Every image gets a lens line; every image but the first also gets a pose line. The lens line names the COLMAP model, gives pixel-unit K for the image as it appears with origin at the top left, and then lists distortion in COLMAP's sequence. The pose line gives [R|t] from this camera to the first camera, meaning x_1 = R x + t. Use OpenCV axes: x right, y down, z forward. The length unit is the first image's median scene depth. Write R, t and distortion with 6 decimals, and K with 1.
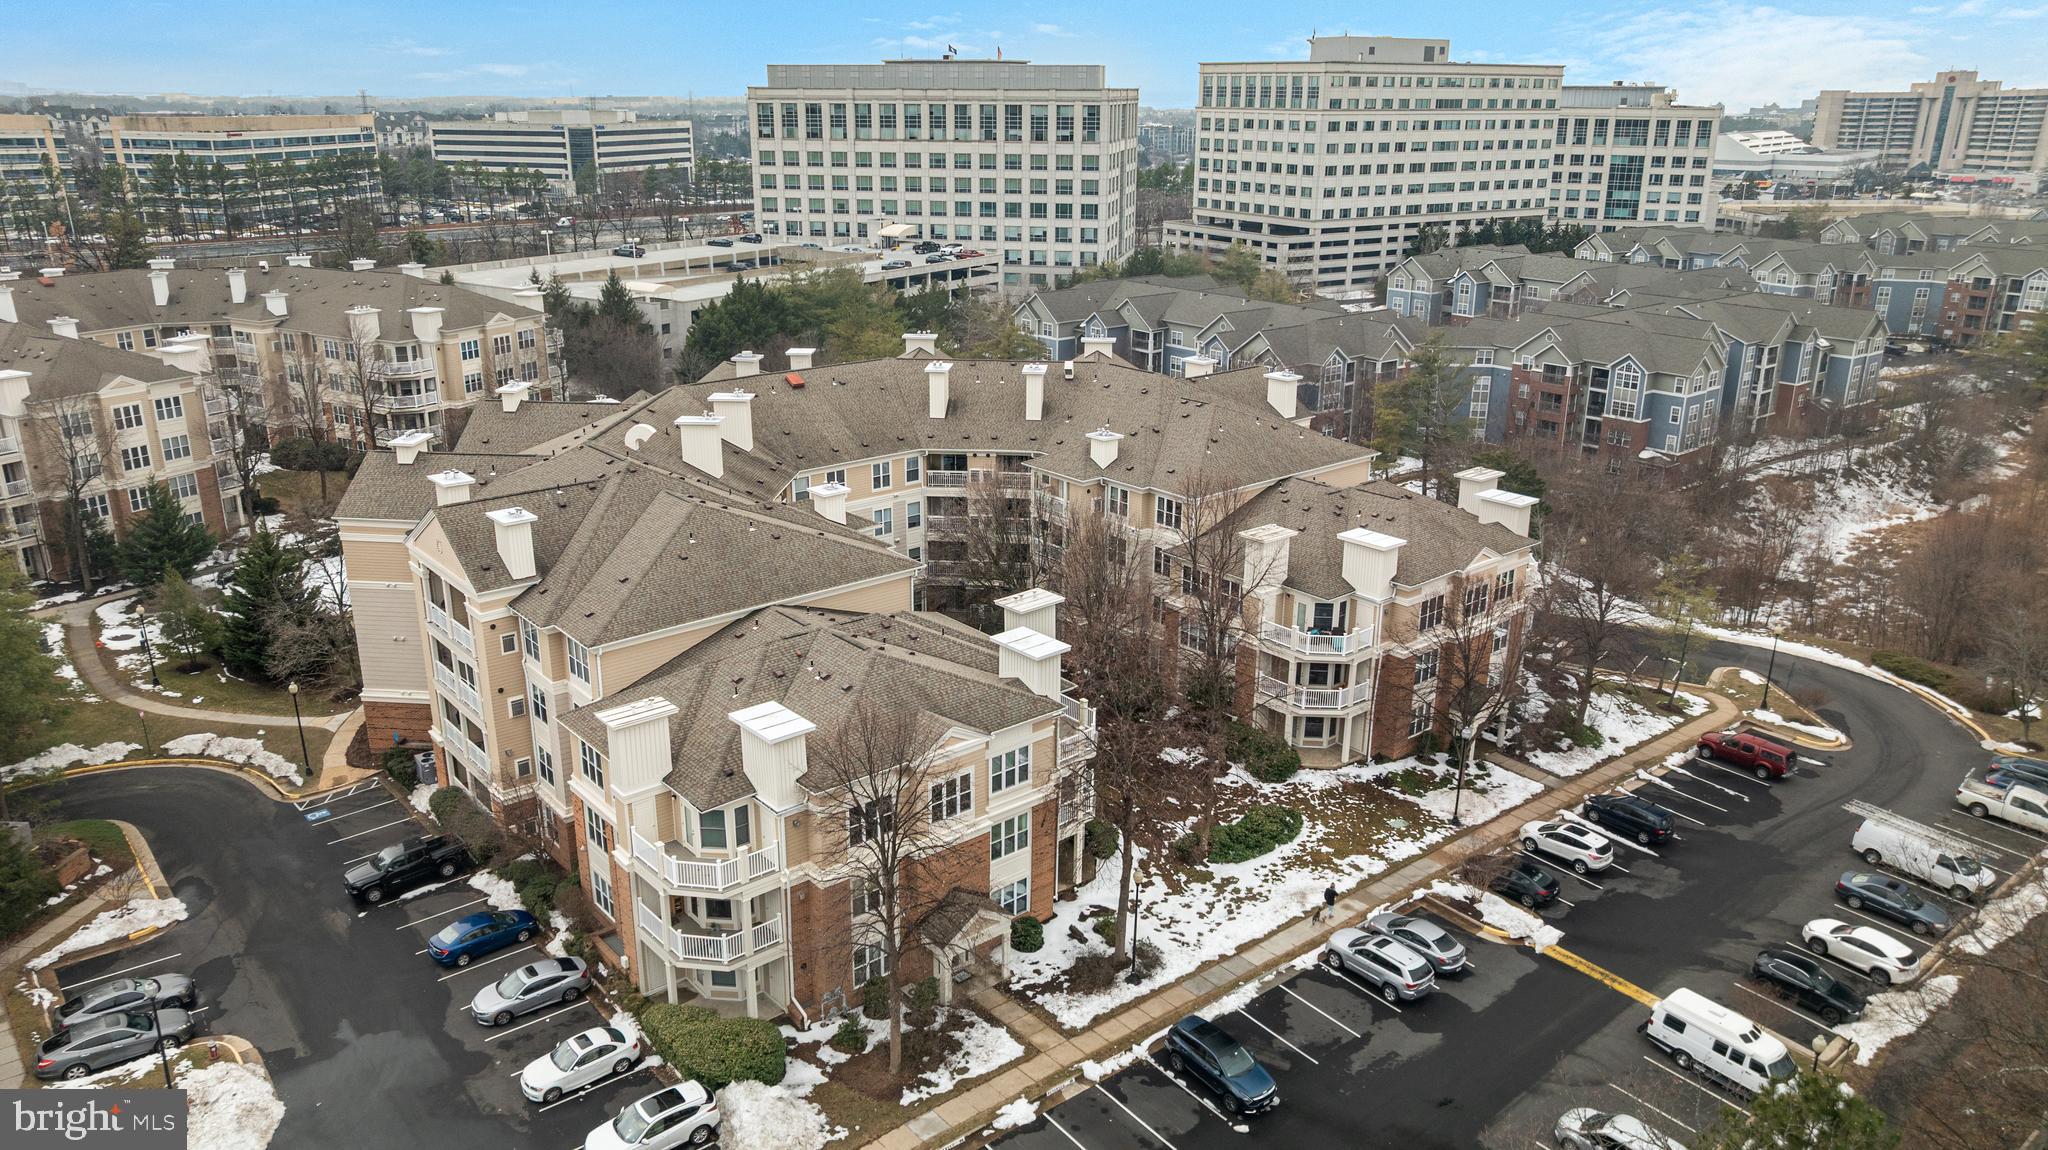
lens RADIAL K [[1391.6, 0, 993.3], [0, 1391.6, 574.1], [0, 0, 1]] dist [-0.019026, 0.009542]
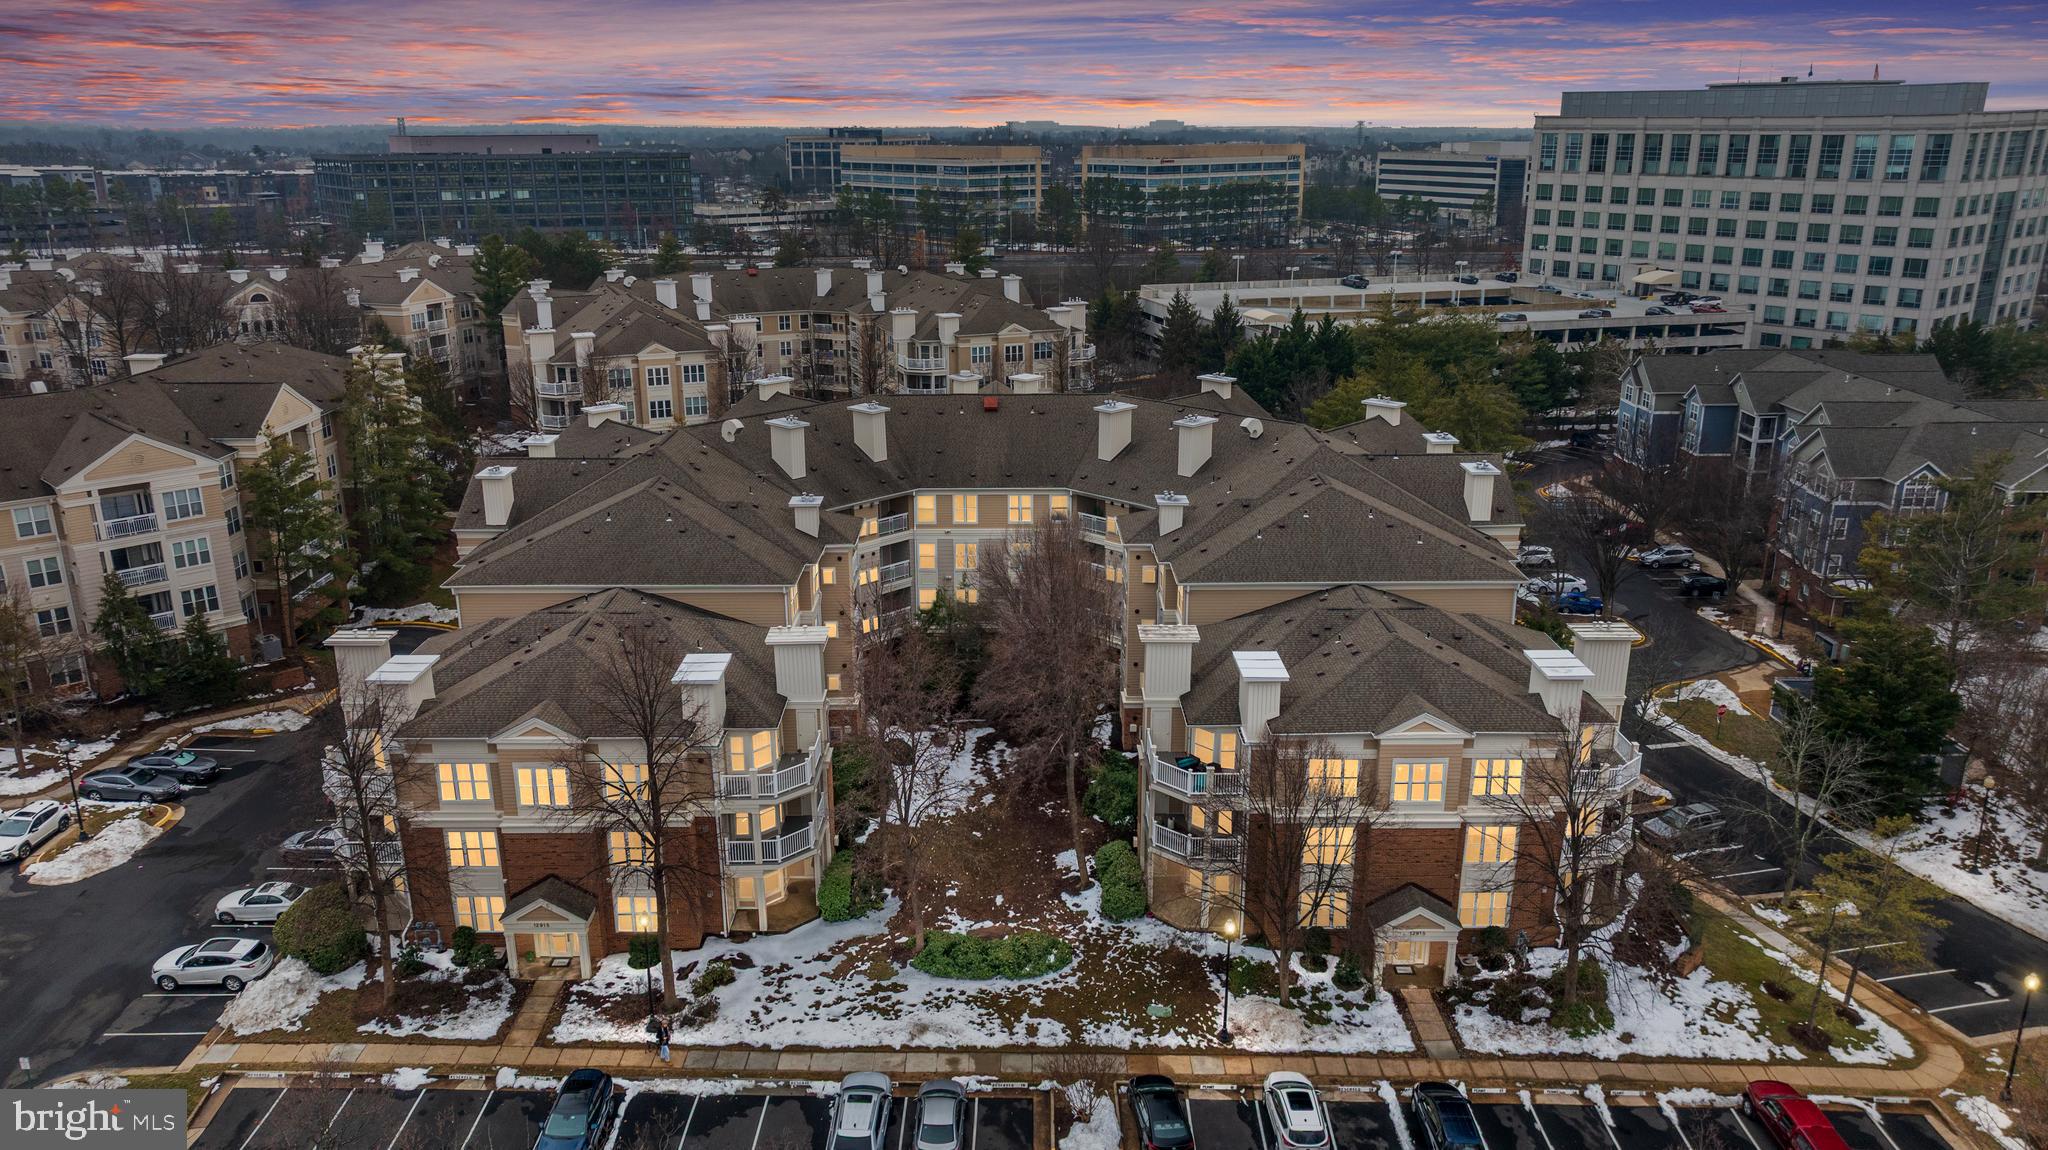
lens RADIAL K [[1391.6, 0, 993.3], [0, 1391.6, 574.1], [0, 0, 1]] dist [-0.019026, 0.009542]
pose [[0.780829, 0.185096, -0.596696, 0.397463], [-0.197287, 0.979284, 0.045607, -0.053045], [0.592777, 0.082109, 0.801170, 0.167732]]
